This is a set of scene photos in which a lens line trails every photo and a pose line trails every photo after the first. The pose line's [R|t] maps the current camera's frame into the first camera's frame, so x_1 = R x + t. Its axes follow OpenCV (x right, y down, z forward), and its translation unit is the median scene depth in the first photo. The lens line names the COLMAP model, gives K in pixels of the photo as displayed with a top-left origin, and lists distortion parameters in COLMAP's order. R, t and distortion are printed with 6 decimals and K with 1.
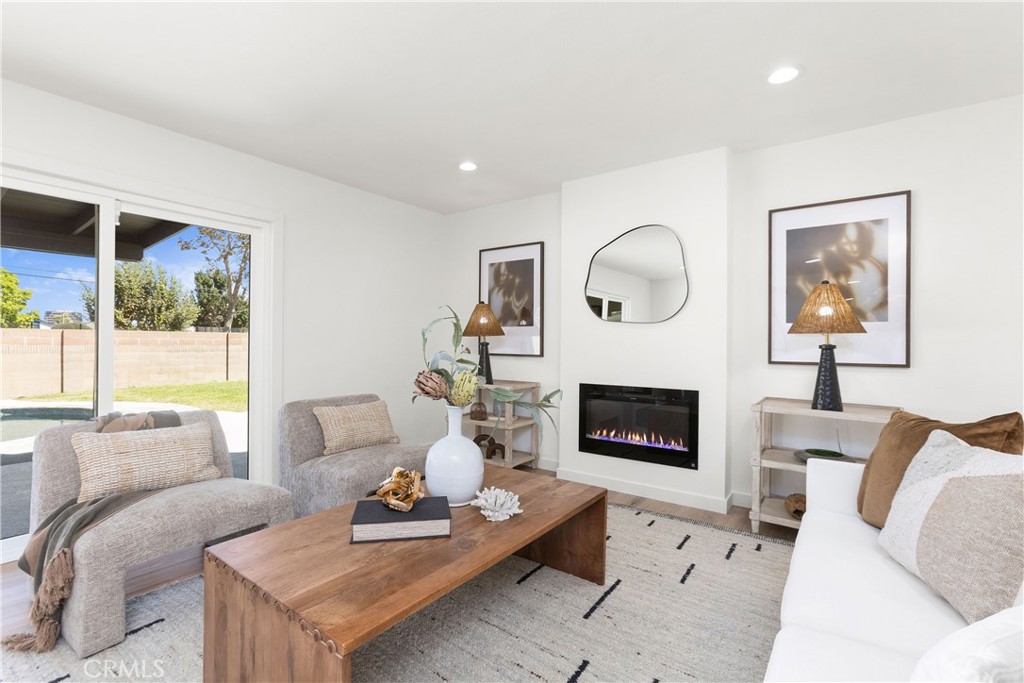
lens RADIAL K [[467.8, 0, 510.3], [0, 467.8, 343.6], [0, 0, 1]] dist [-0.018752, 0.009000]
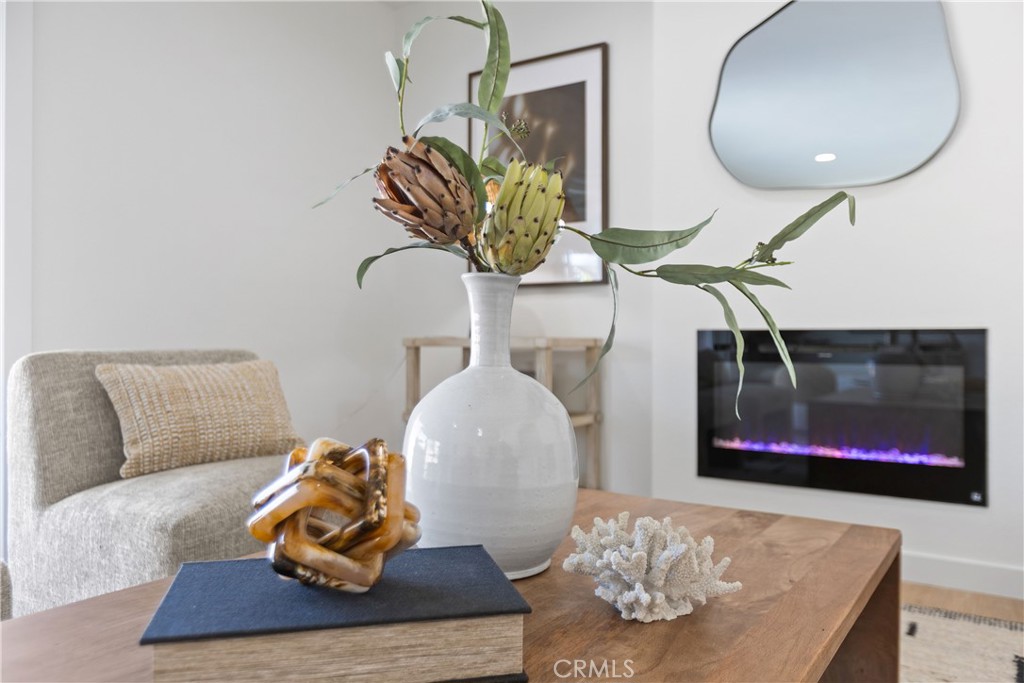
lens RADIAL K [[765.7, 0, 511.8], [0, 765.7, 336.4], [0, 0, 1]] dist [0.013390, -0.000205]
pose [[0.999045, -0.005580, 0.043335, -0.086866], [0.006006, 0.999935, -0.009717, 0.123312], [-0.043278, 0.009968, 0.999013, 0.312417]]
